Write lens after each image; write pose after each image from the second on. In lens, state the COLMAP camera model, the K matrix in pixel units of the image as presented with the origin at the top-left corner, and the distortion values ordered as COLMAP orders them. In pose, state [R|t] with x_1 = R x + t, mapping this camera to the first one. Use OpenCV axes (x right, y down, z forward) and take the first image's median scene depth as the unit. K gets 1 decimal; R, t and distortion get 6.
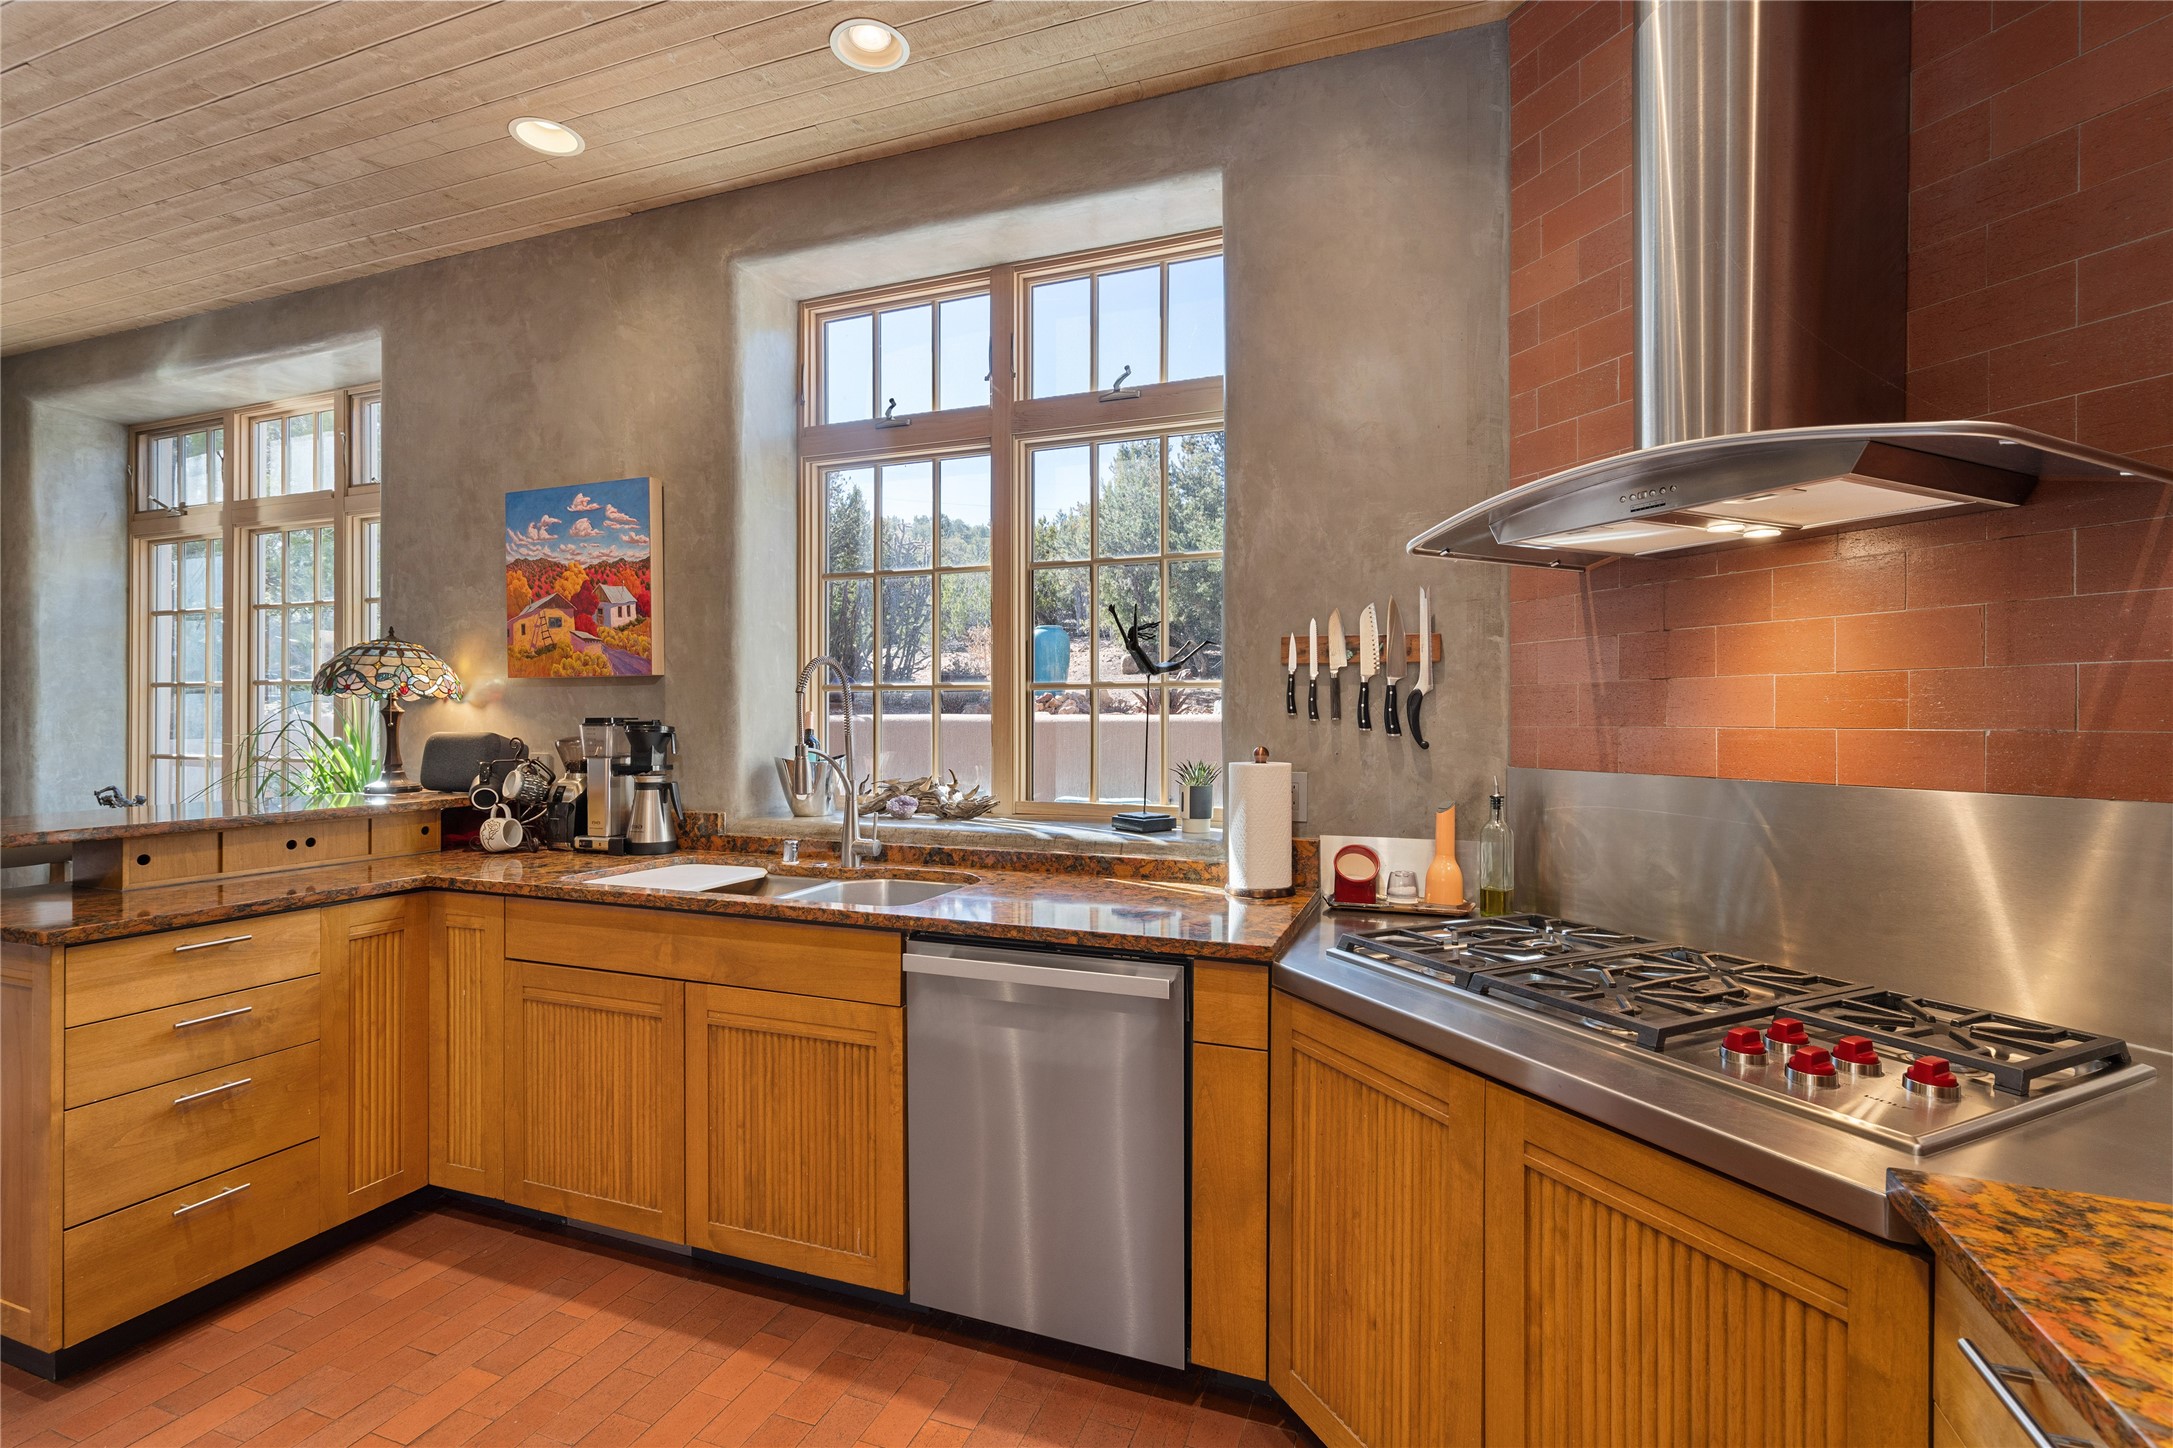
lens RADIAL K [[995.3, 0, 1087.2], [0, 995.3, 723.0], [0, 0, 1]] dist [0.002795, 0.000551]
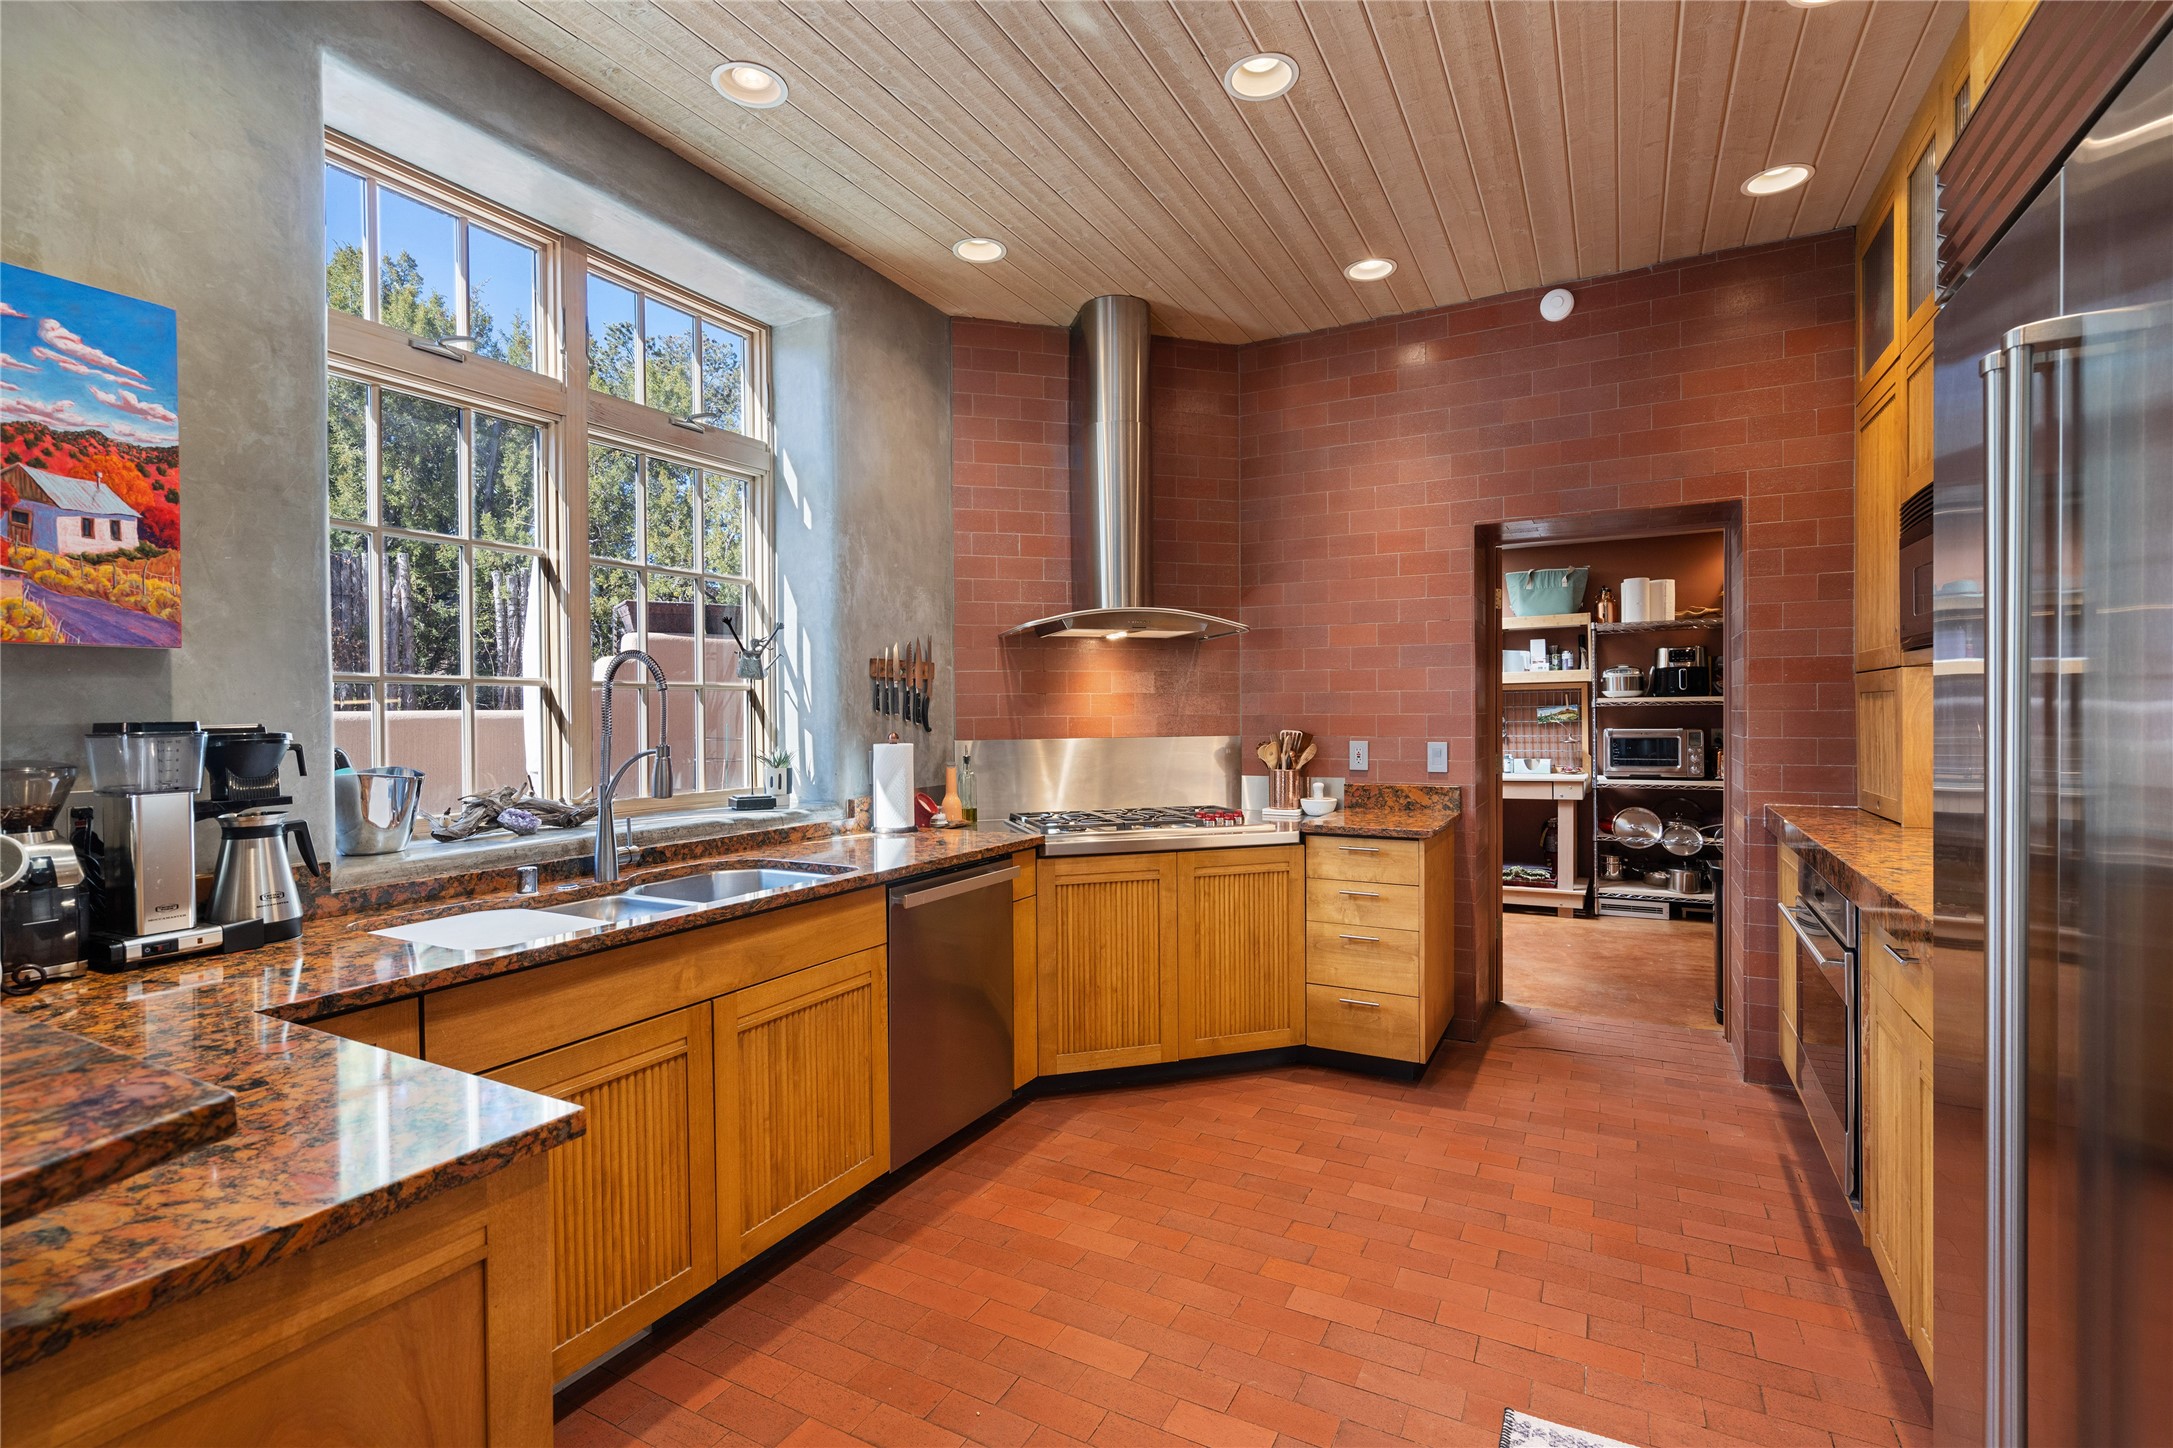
lens RADIAL K [[995.3, 0, 1082.2], [0, 995.3, 720.5], [0, 0, 1]] dist [0.002795, 0.000551]
pose [[0.130434, -0.011950, 0.991385, -1.005576], [0.013791, 0.999852, 0.010238, -0.004746], [-0.991361, 0.012337, 0.130580, 0.418954]]
